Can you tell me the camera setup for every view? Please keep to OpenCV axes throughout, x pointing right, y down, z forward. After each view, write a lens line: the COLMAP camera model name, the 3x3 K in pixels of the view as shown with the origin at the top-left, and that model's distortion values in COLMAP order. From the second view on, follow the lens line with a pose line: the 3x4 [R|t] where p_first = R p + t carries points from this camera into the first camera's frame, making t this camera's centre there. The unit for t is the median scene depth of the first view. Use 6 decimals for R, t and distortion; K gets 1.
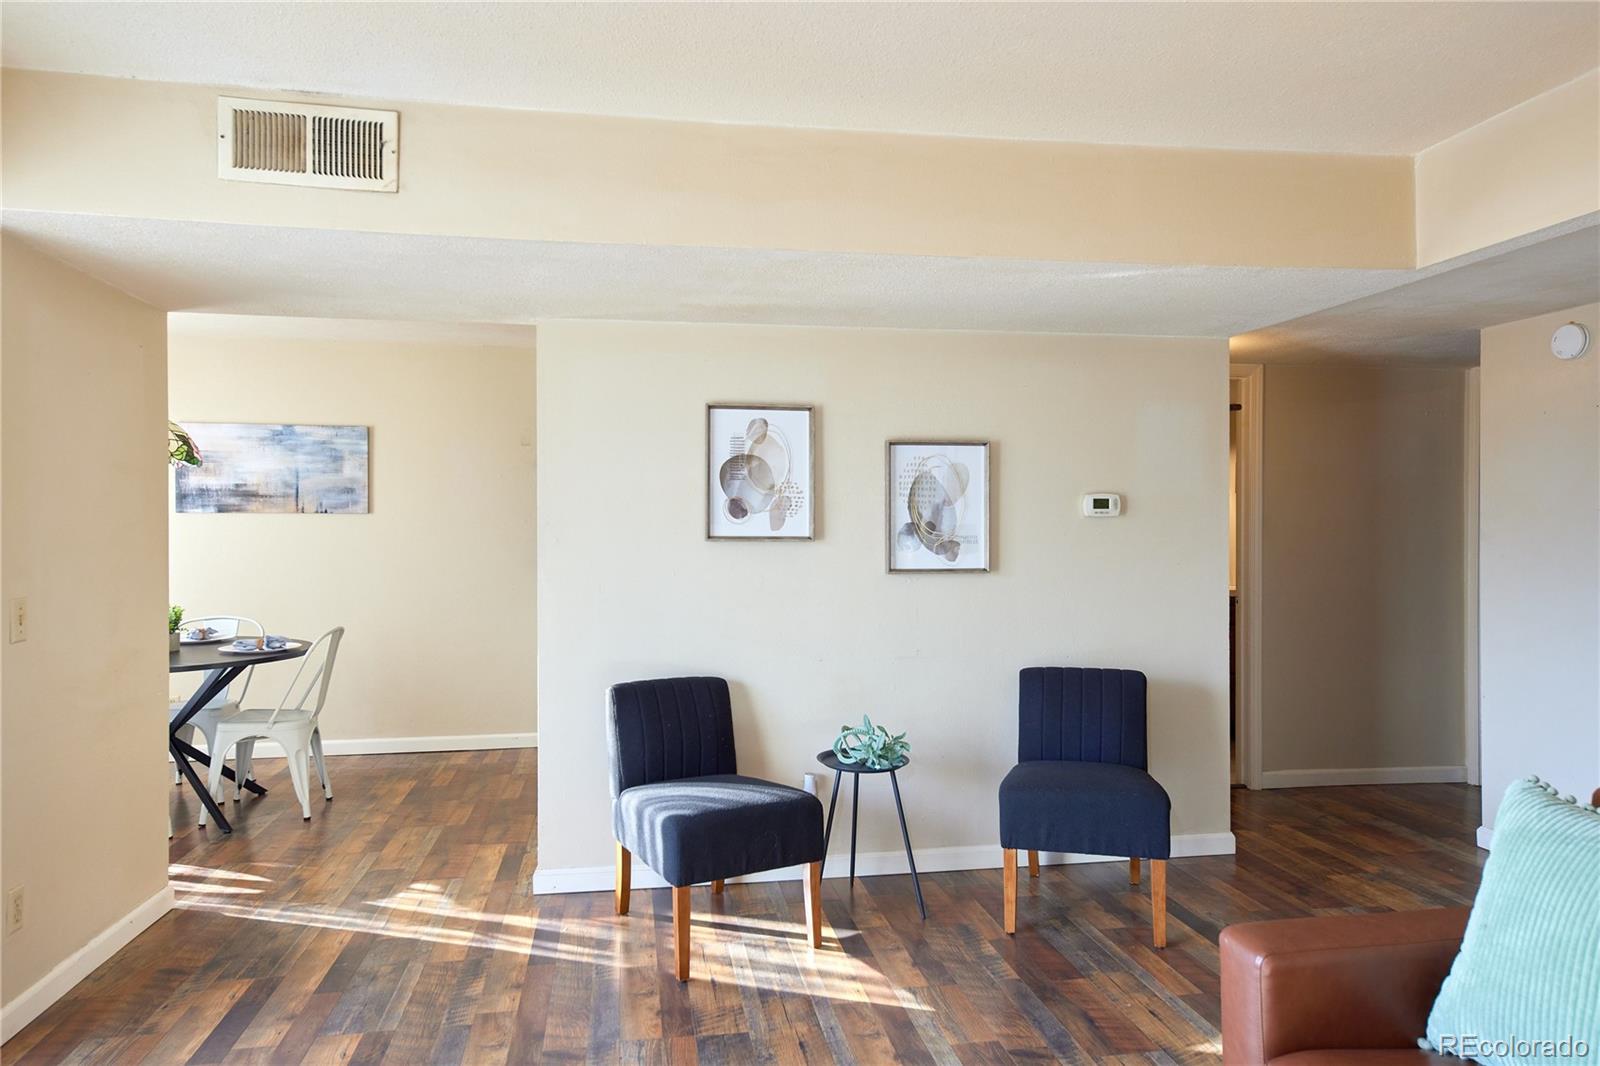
lens RADIAL K [[1025.4, 0, 804.6], [0, 1025.4, 527.3], [0, 0, 1]] dist [0.032819, 0.000913]
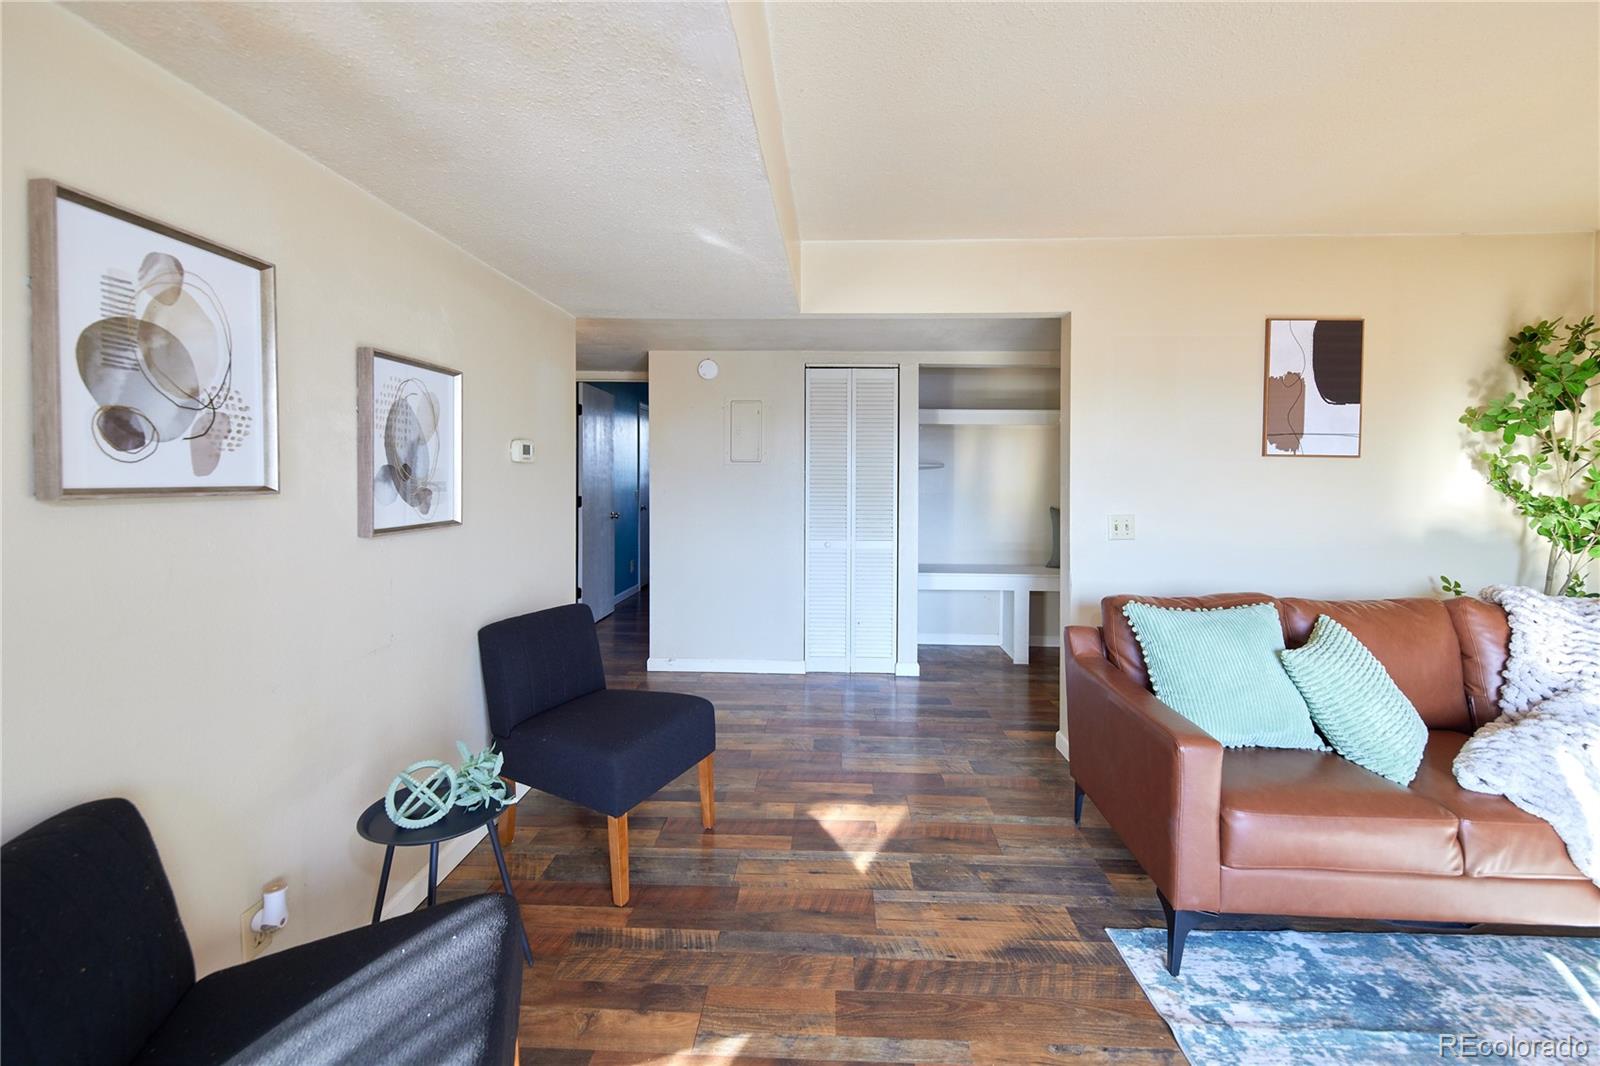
lens RADIAL K [[618.2, 0, 849.5], [0, 618.2, 478.1], [0, 0, 1]] dist [0.010183, -0.000368]
pose [[0.214562, -0.003157, 0.976705, -0.274572], [-0.006726, 0.999966, 0.004709, 0.000567], [-0.976687, -0.007580, 0.214533, 0.603937]]
